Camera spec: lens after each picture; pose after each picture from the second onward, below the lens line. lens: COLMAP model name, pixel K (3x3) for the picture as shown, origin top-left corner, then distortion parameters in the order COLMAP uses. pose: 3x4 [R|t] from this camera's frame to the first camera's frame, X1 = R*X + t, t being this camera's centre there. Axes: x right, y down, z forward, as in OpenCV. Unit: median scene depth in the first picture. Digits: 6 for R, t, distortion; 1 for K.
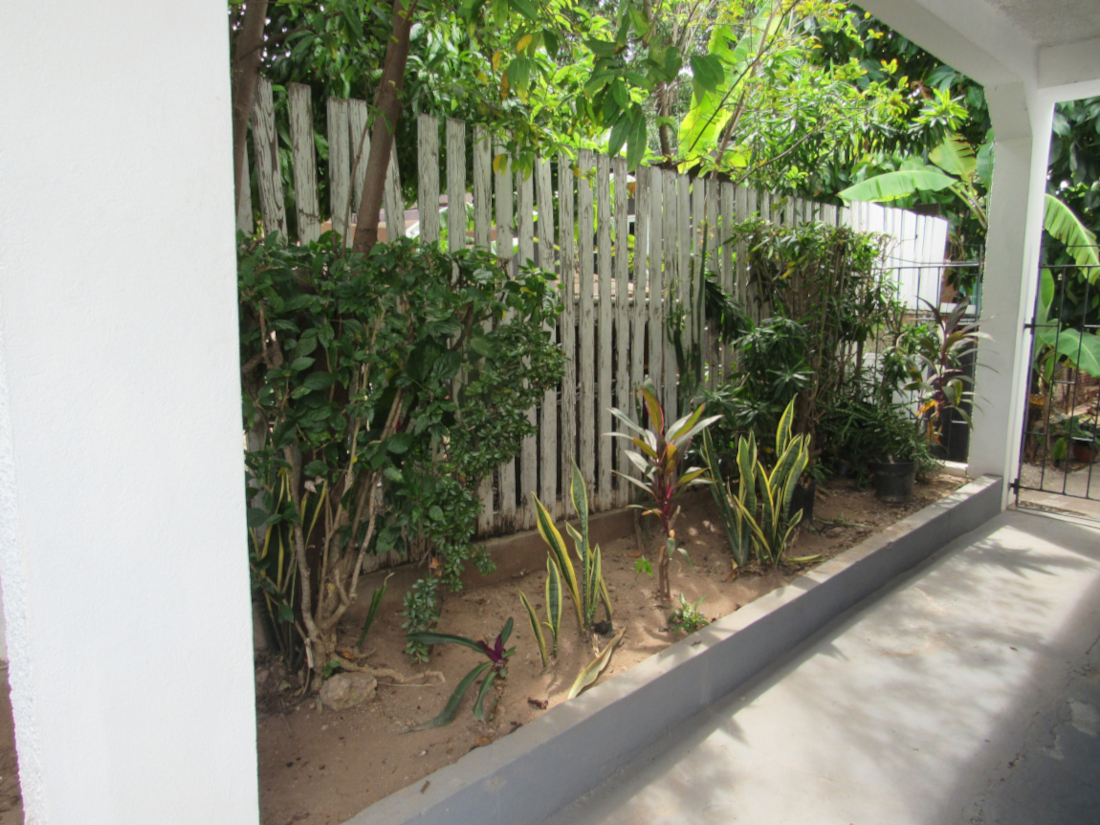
lens RADIAL K [[791.6, 0, 545.7], [0, 791.6, 414.9], [0, 0, 1]] dist [-0.037605, 0.029599]
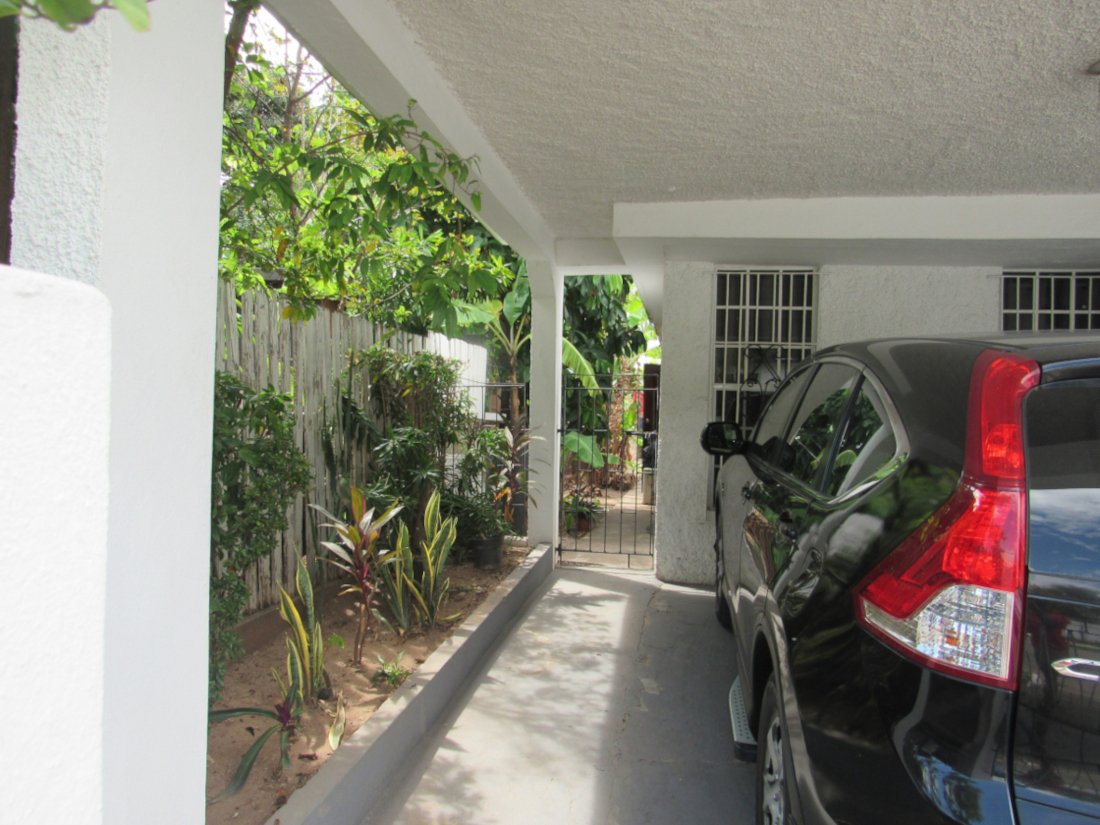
lens RADIAL K [[791.6, 0, 545.7], [0, 791.6, 414.9], [0, 0, 1]] dist [-0.037605, 0.029599]
pose [[0.818051, 0.000493, 0.575146, -0.278083], [0.073764, 0.991651, -0.105766, 0.005214], [-0.570396, 0.128947, 0.811185, -0.157229]]
